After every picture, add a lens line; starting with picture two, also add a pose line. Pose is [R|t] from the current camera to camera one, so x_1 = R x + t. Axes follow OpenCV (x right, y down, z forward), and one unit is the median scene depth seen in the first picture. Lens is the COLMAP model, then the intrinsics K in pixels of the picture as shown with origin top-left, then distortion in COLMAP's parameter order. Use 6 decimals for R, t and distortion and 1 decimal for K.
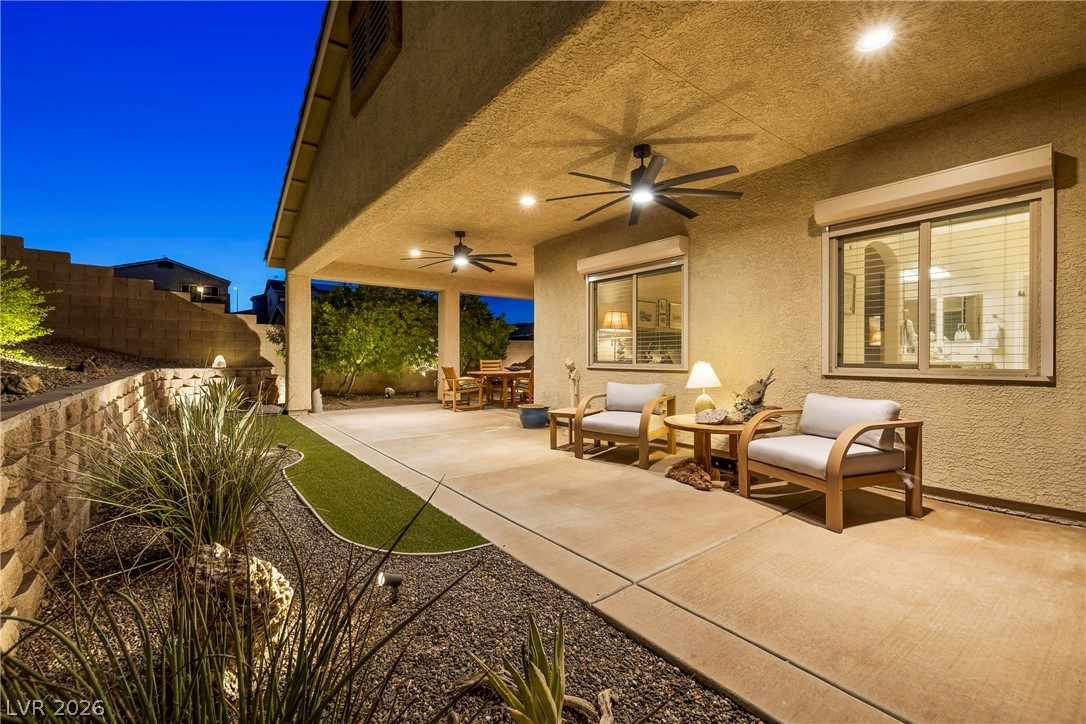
lens RADIAL K [[456.9, 0, 544.5], [0, 456.9, 359.0], [0, 0, 1]] dist [0.001806, 0.000073]
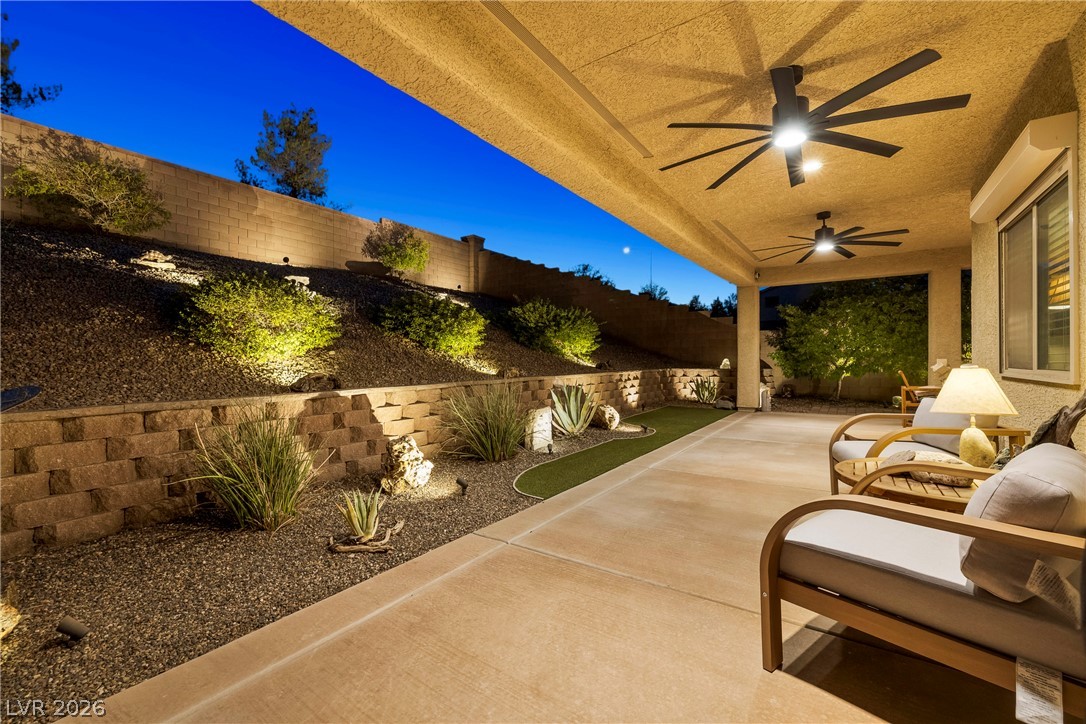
lens RADIAL K [[456.9, 0, 542.7], [0, 456.9, 361.1], [0, 0, 1]] dist [0.001806, 0.000073]
pose [[0.294524, -0.001408, -0.955643, 0.874055], [0.000793, 0.999999, -0.001228, 0.000068], [0.955644, -0.000396, 0.294525, 0.450369]]
